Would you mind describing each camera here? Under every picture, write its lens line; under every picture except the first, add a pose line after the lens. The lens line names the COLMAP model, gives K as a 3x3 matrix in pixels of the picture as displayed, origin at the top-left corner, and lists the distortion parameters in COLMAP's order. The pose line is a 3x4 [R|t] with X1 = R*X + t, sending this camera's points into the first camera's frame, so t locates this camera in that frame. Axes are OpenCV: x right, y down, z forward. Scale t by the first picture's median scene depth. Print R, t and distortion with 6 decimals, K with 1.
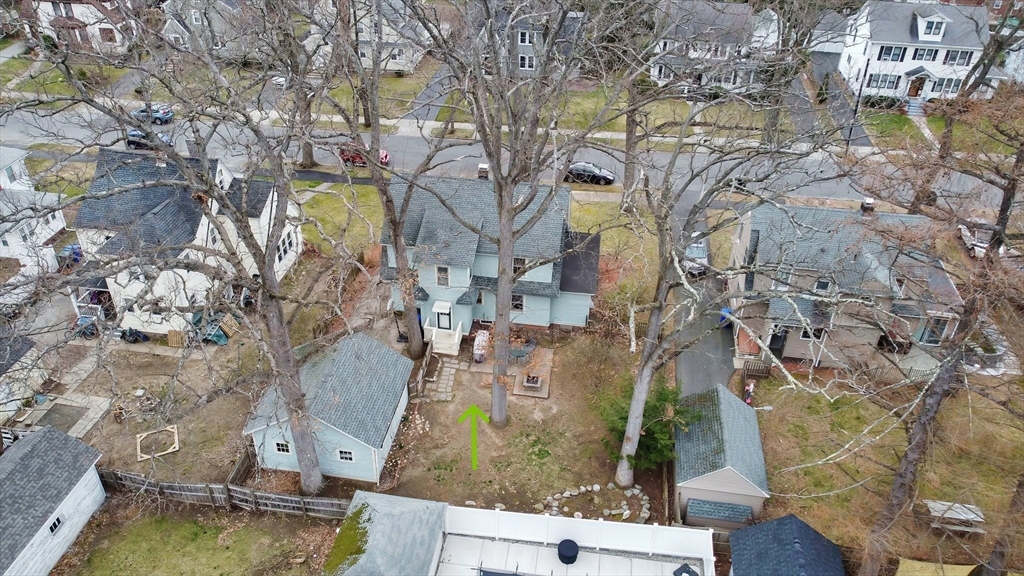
lens RADIAL K [[776.0, 0, 511.7], [0, 776.0, 290.7], [0, 0, 1]] dist [0.004542, 0.000547]
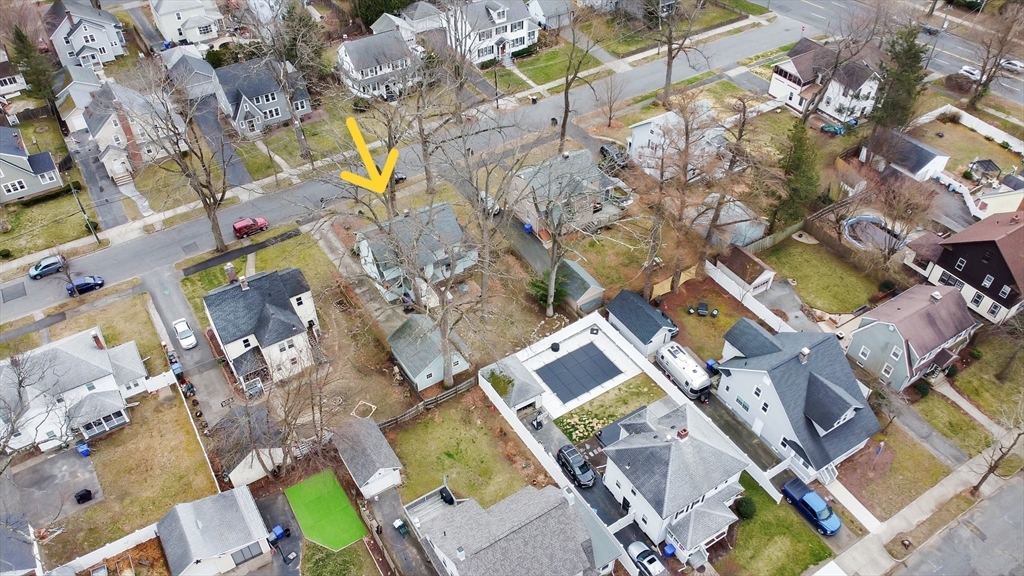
lens RADIAL K [[776.0, 0, 511.5], [0, 776.0, 286.5], [0, 0, 1]] dist [0.004542, 0.000547]
pose [[0.757270, -0.455266, 0.468268, -0.488881], [0.379263, 0.890255, 0.252202, -0.224820], [-0.531697, -0.013388, 0.846829, -0.439916]]
